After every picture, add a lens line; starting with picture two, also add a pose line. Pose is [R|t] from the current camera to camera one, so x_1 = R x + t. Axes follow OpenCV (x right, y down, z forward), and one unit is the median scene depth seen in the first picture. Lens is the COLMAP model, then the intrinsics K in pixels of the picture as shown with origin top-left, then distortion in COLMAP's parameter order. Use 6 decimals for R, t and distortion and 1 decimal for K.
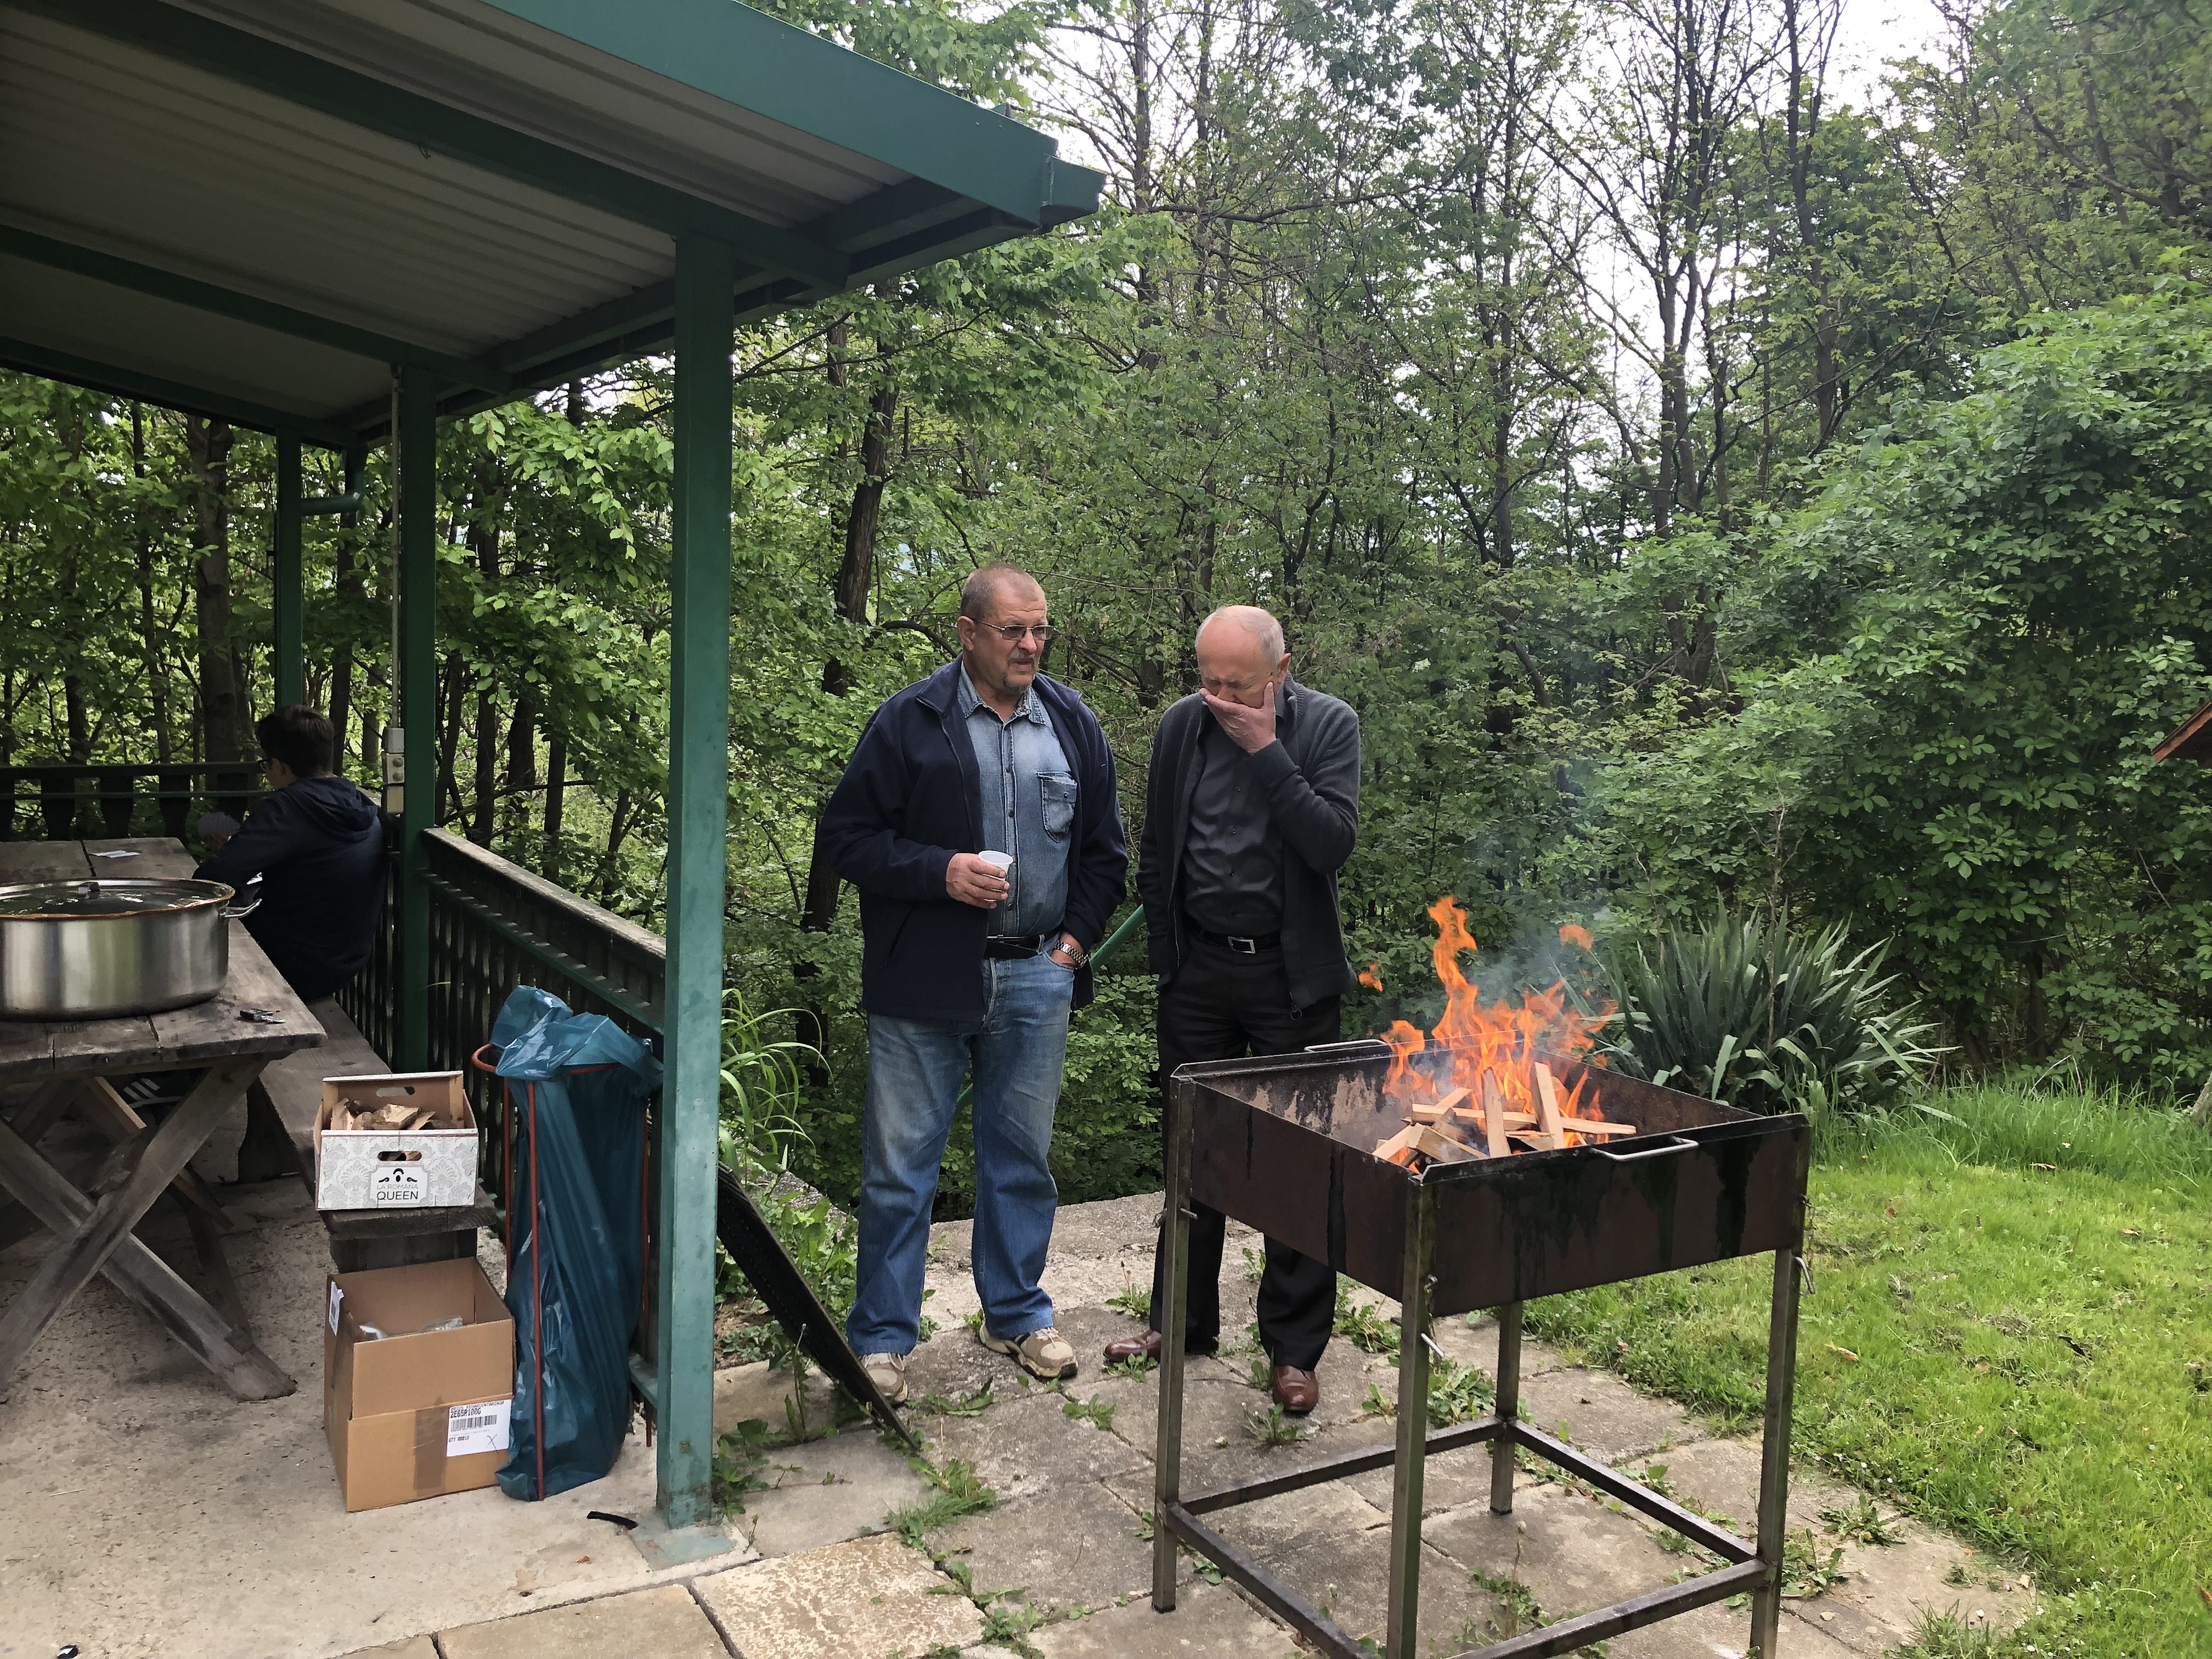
lens RADIAL K [[1802.4, 0, 1099.4], [0, 1802.4, 831.7], [0, 0, 1]] dist [0.027129, -0.019904]
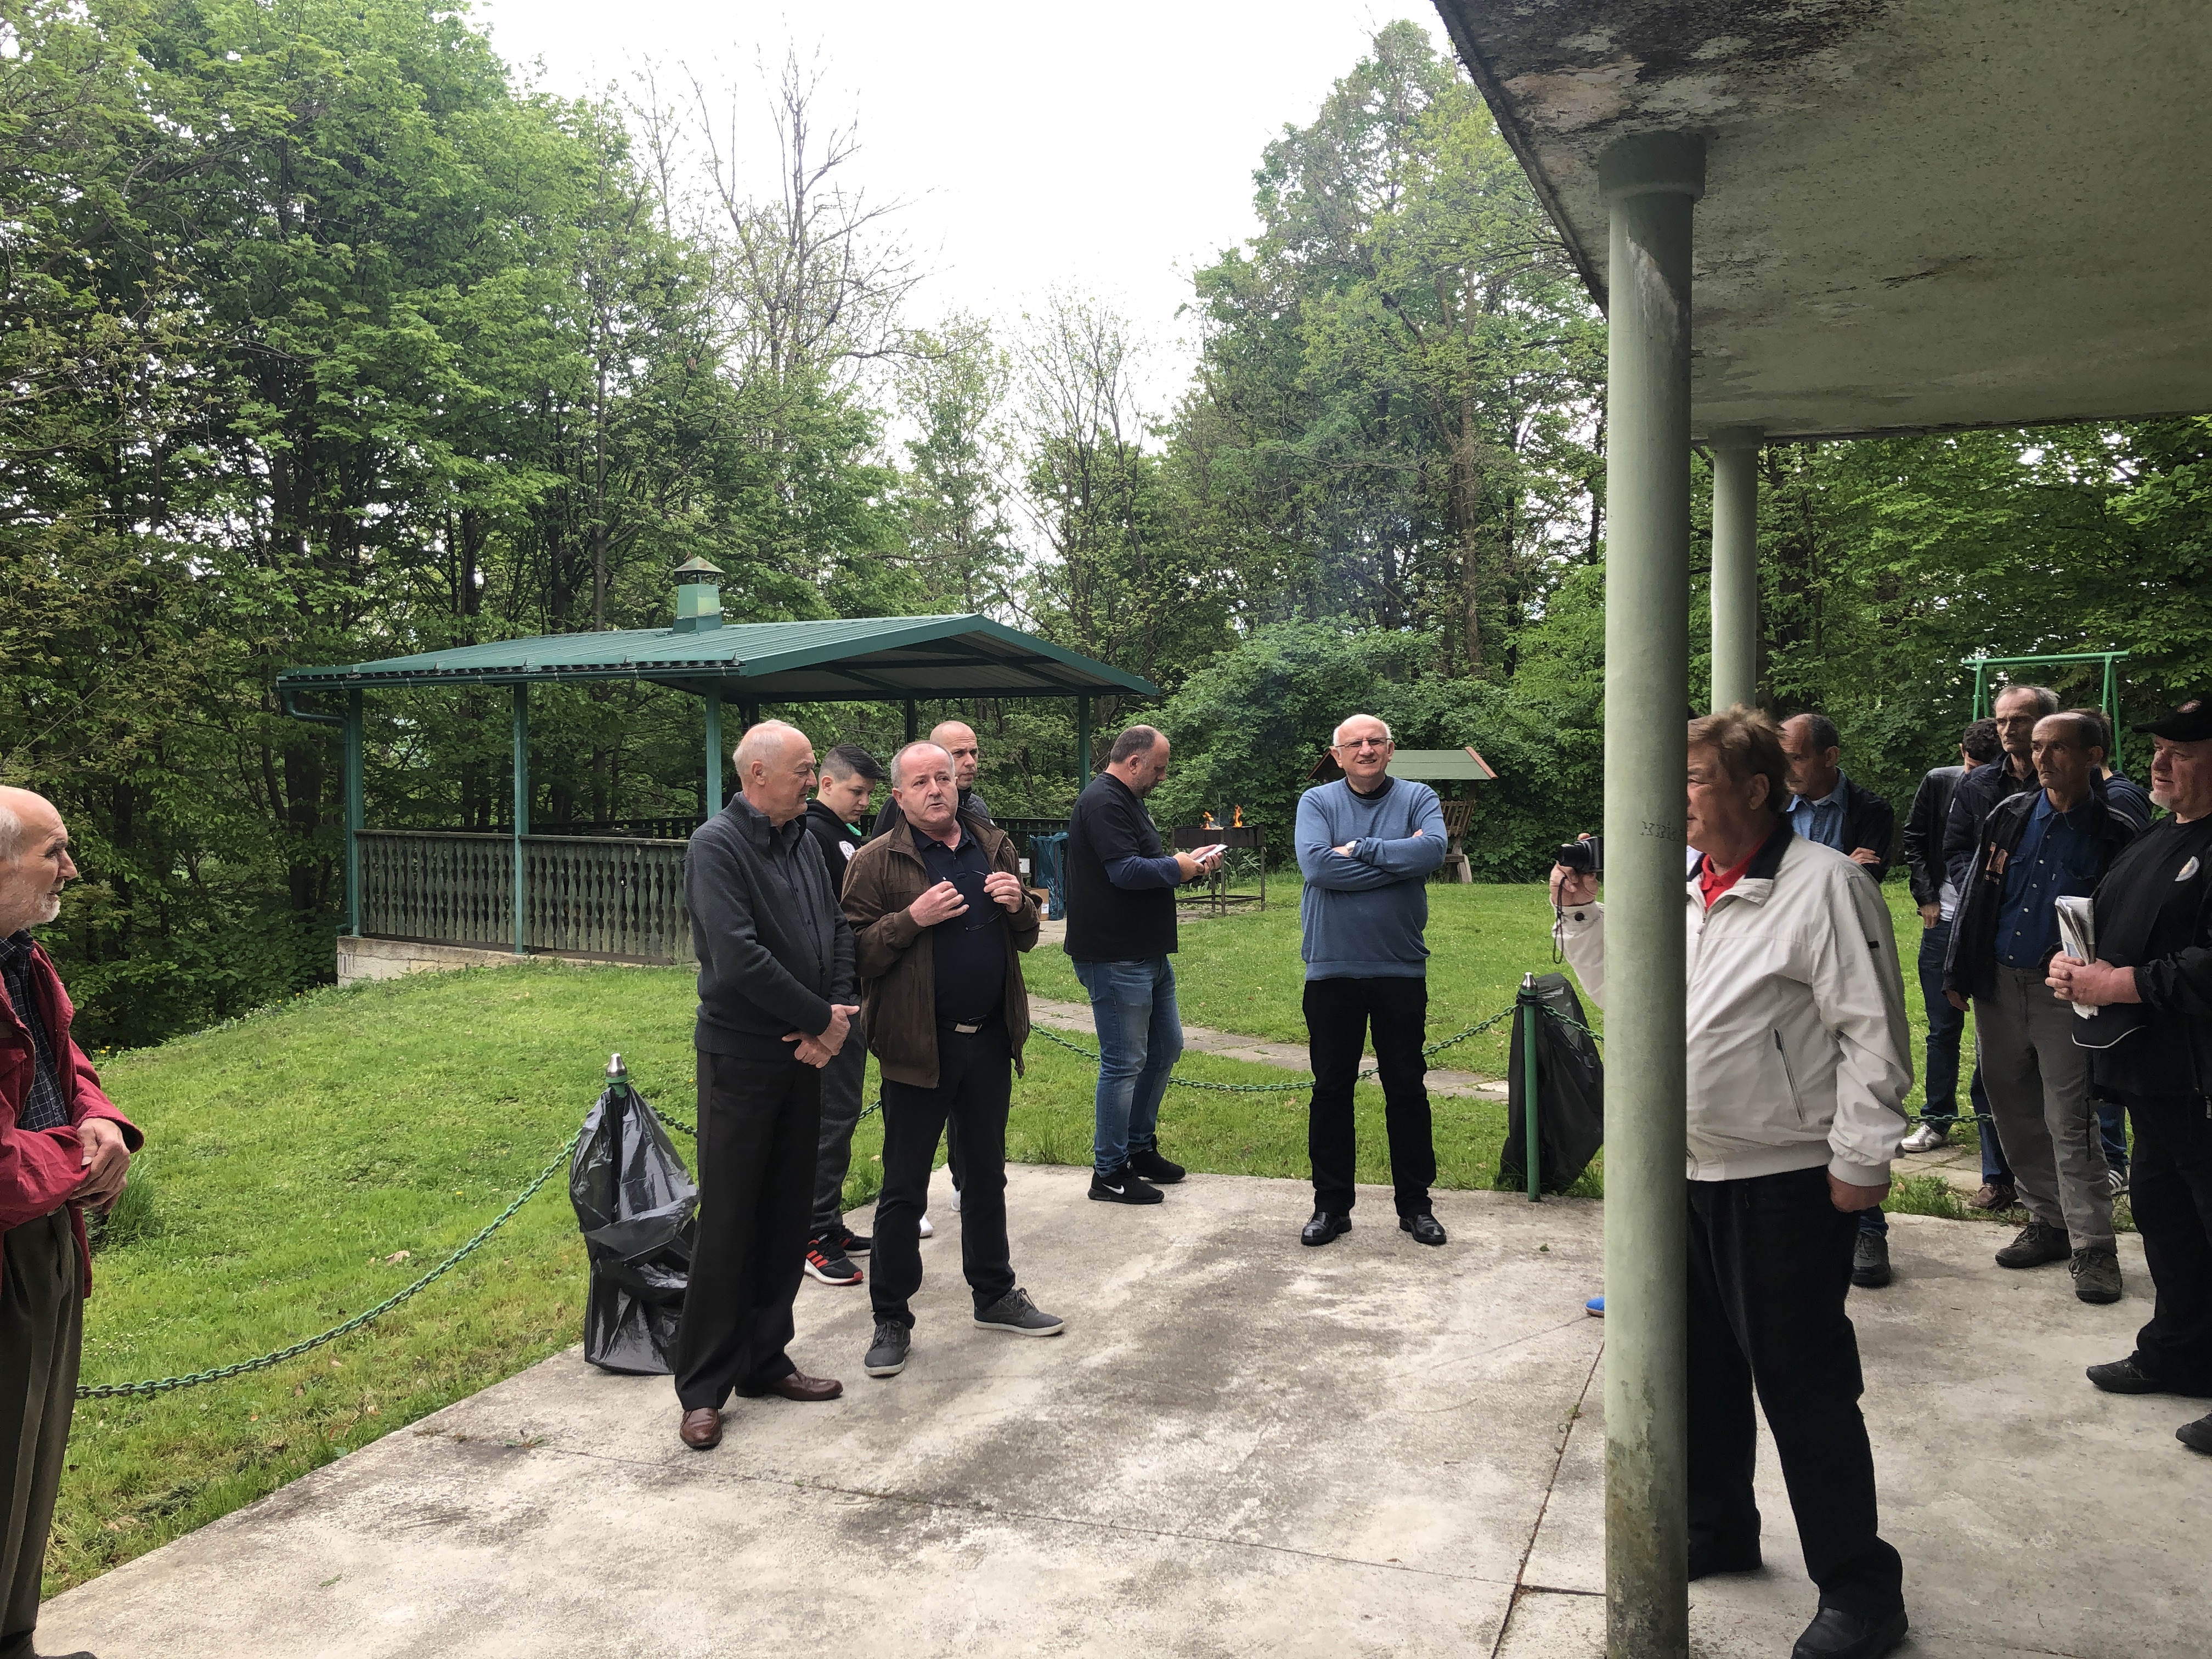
lens RADIAL K [[1802.4, 0, 1127.2], [0, 1802.4, 798.4], [0, 0, 1]] dist [0.027129, -0.019904]
pose [[0.910685, -0.050849, 0.409959, -0.888808], [0.081327, 0.995042, -0.057241, 0.127668], [-0.405016, 0.085470, 0.910306, -1.546005]]
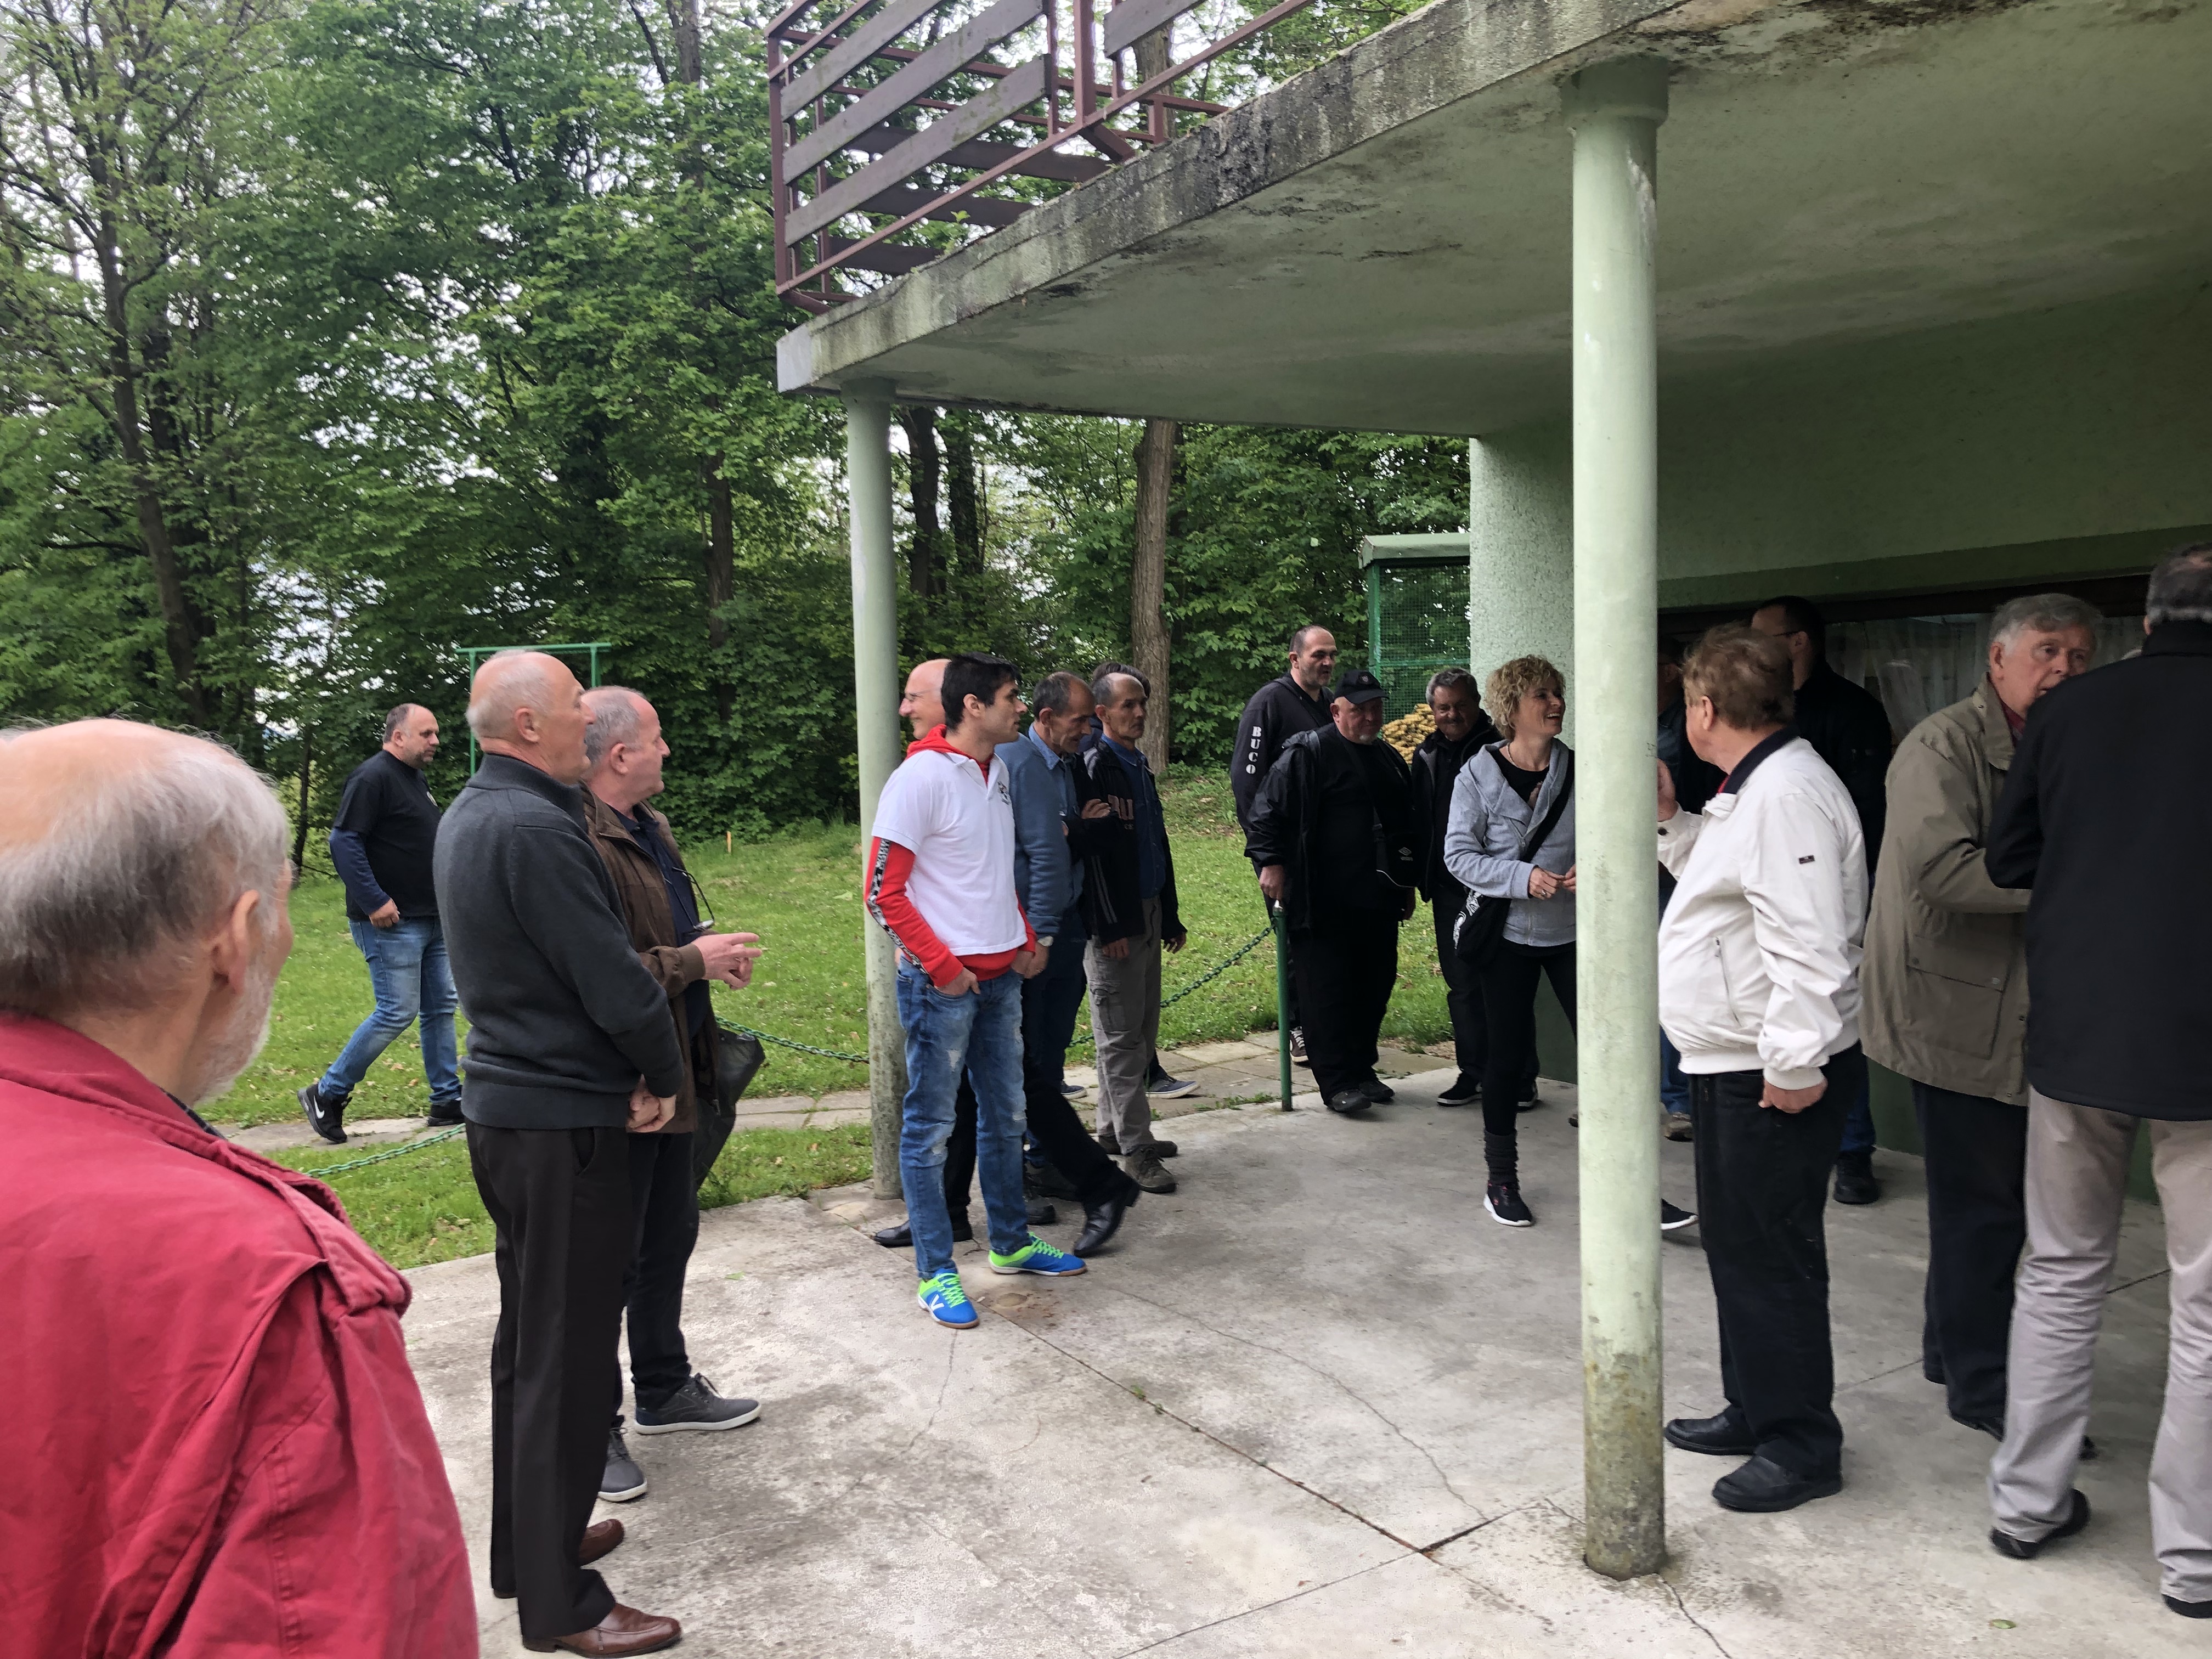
lens RADIAL K [[1802.4, 0, 1081.3], [0, 1802.4, 813.7], [0, 0, 1]] dist [0.027129, -0.019904]
pose [[0.235190, -0.089928, 0.967780, -1.036072], [0.140431, 0.988407, 0.057717, 0.097058], [-0.961751, 0.122332, 0.245092, -1.227311]]
